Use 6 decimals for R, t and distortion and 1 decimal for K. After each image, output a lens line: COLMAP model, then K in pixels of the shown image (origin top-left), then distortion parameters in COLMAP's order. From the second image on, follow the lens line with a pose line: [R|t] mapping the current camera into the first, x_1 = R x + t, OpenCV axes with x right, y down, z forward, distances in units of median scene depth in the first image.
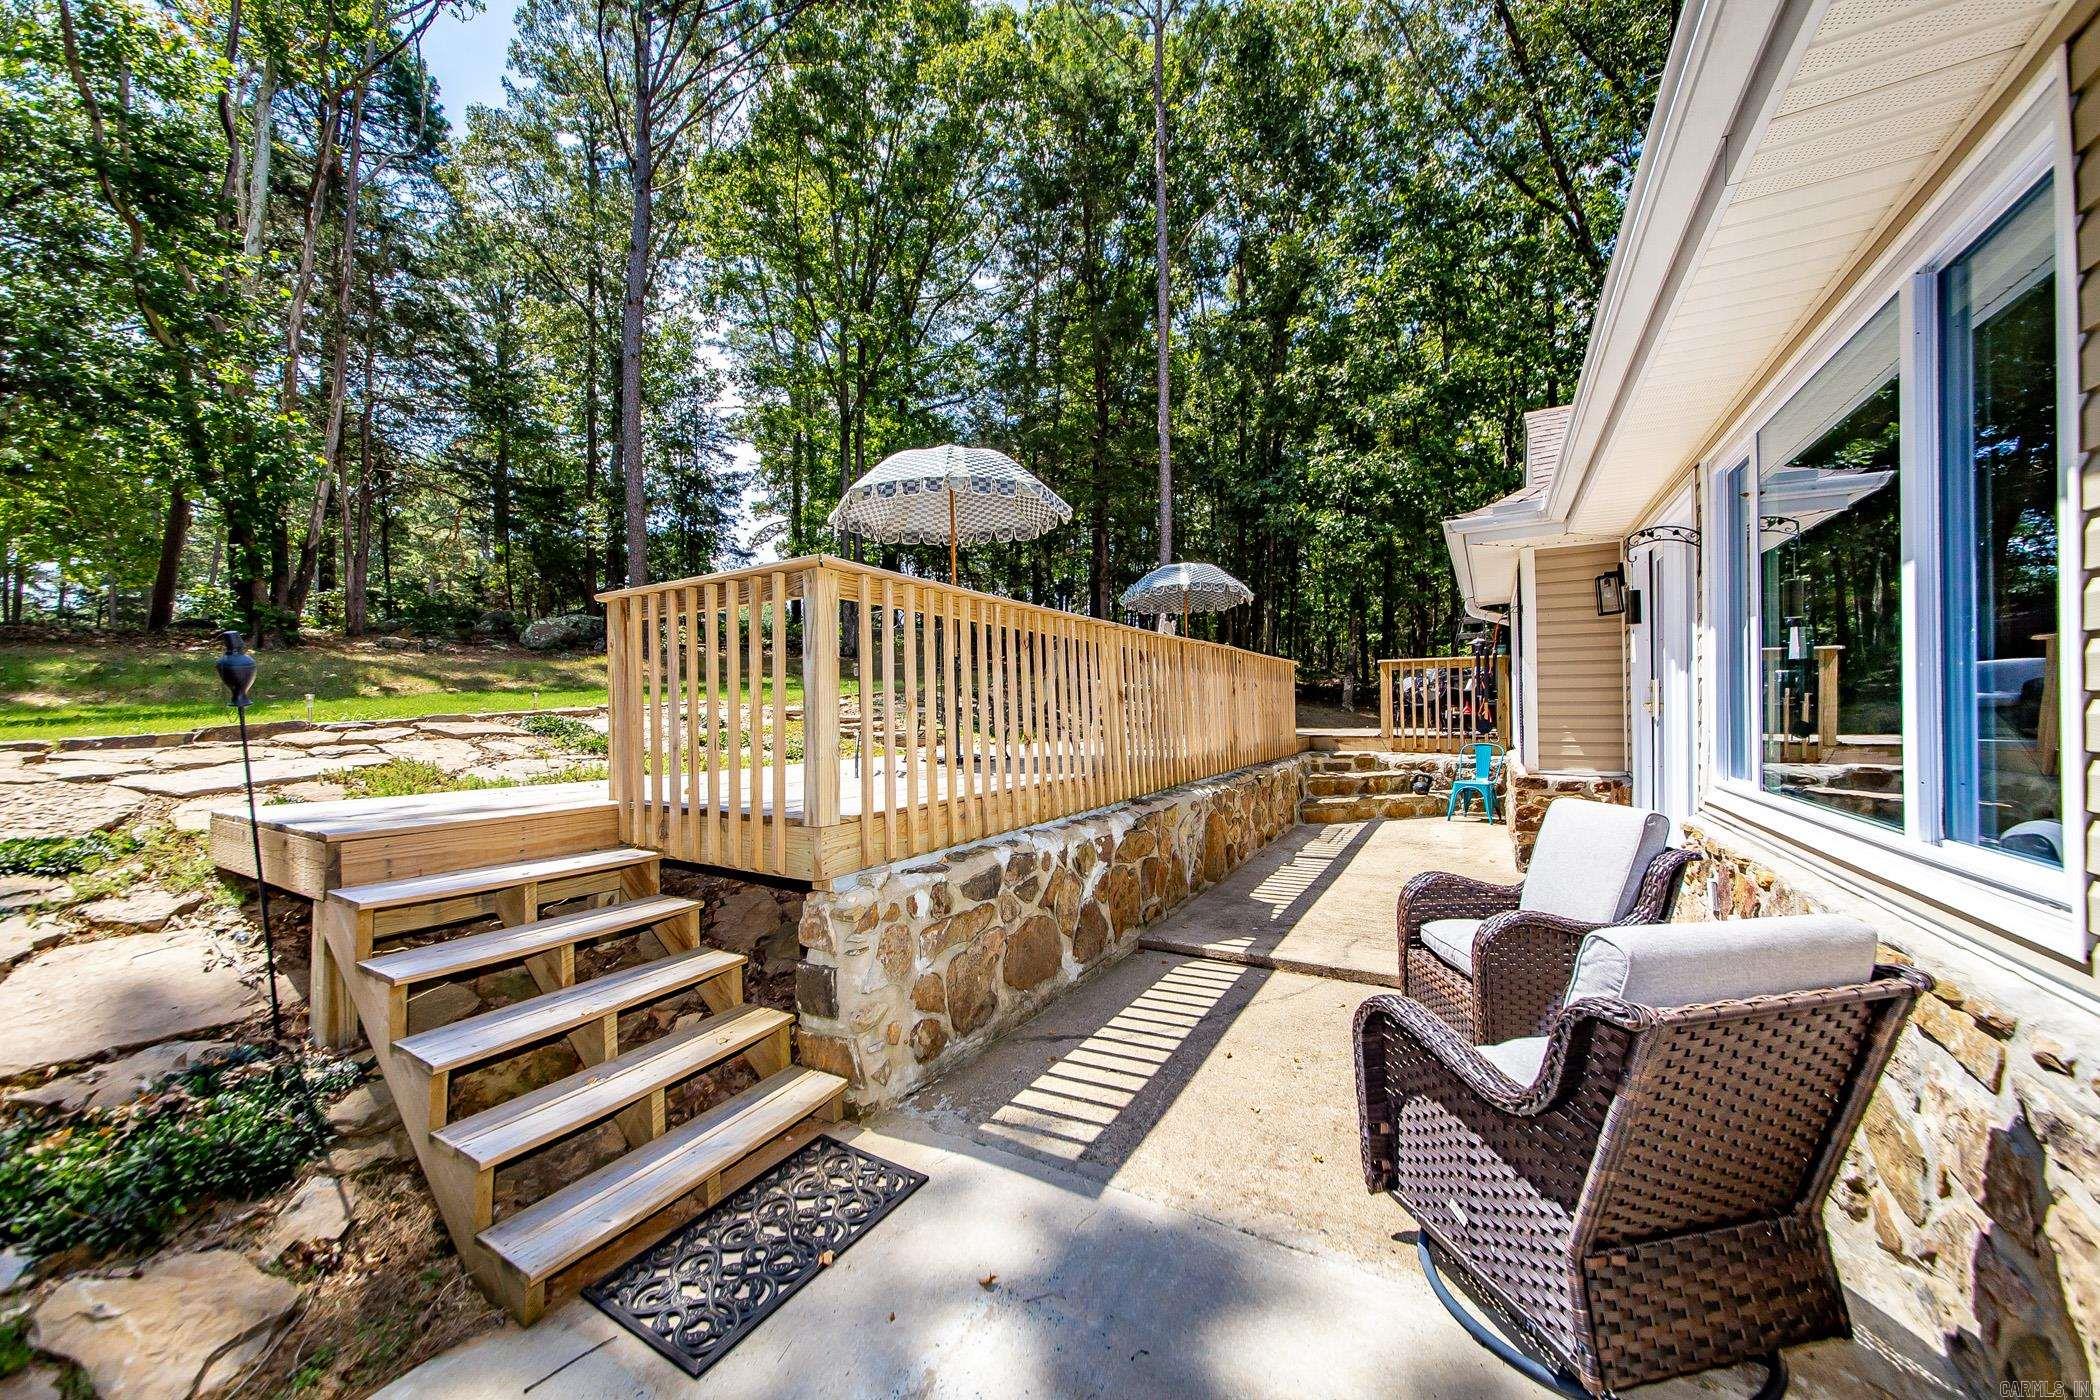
lens RADIAL K [[758.6, 0, 1044.1], [0, 758.6, 706.0], [0, 0, 1]] dist [-0.002912, -0.000223]
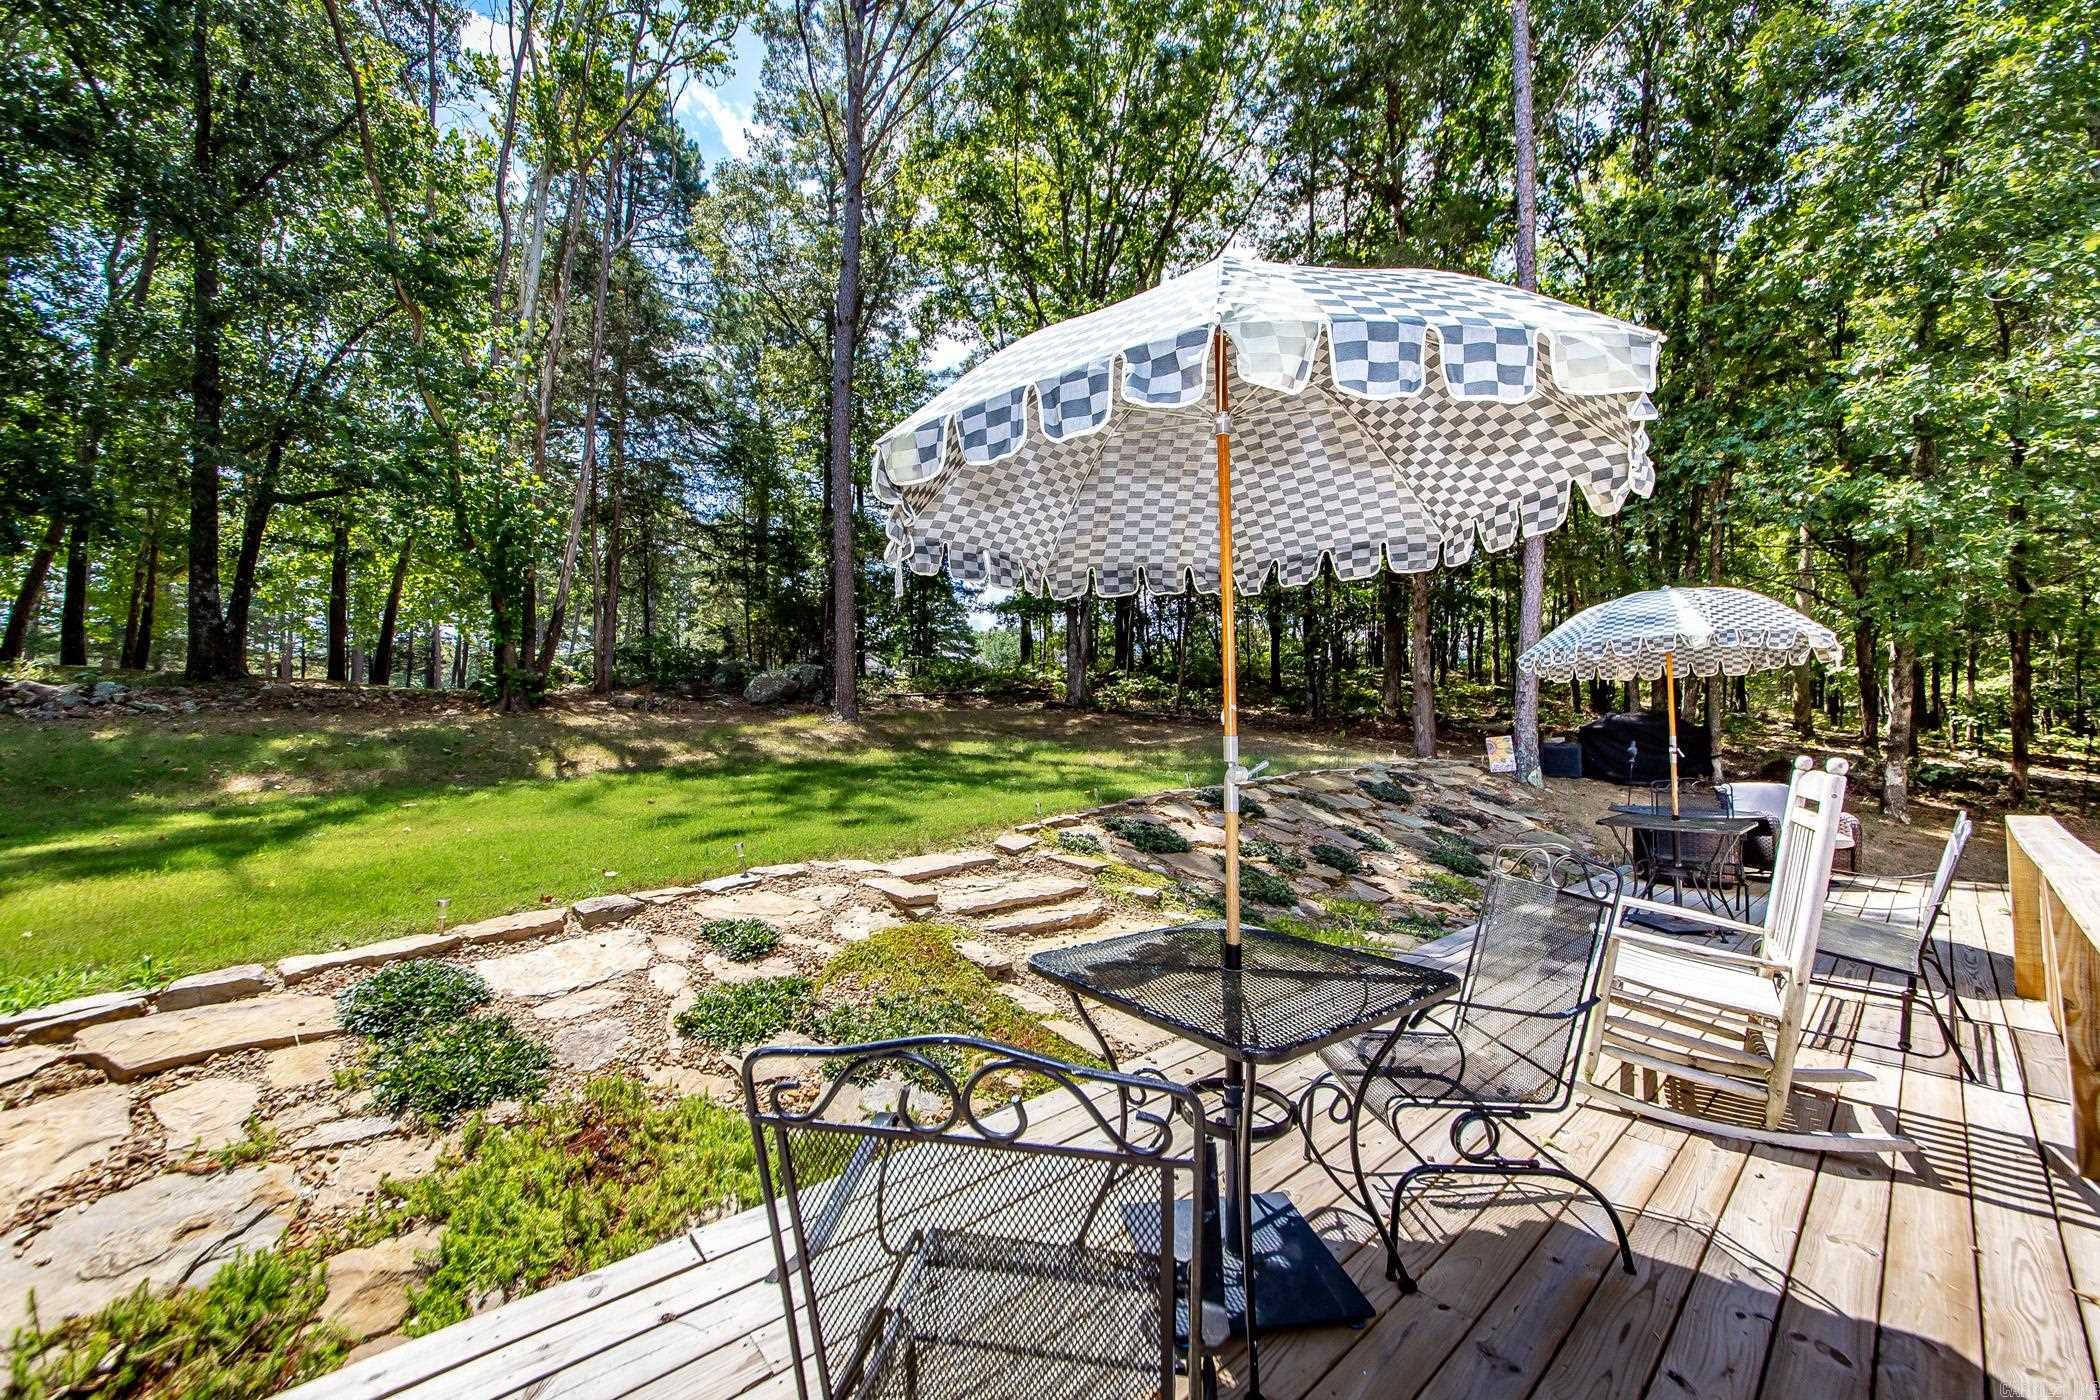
lens RADIAL K [[758.6, 0, 1044.1], [0, 758.6, 706.0], [0, 0, 1]] dist [-0.002912, -0.000223]
pose [[0.949678, 0.000571, -0.313228, -0.028268], [-0.009874, 0.999556, -0.028114, -0.047881], [0.313073, 0.029792, 0.949262, 0.202228]]
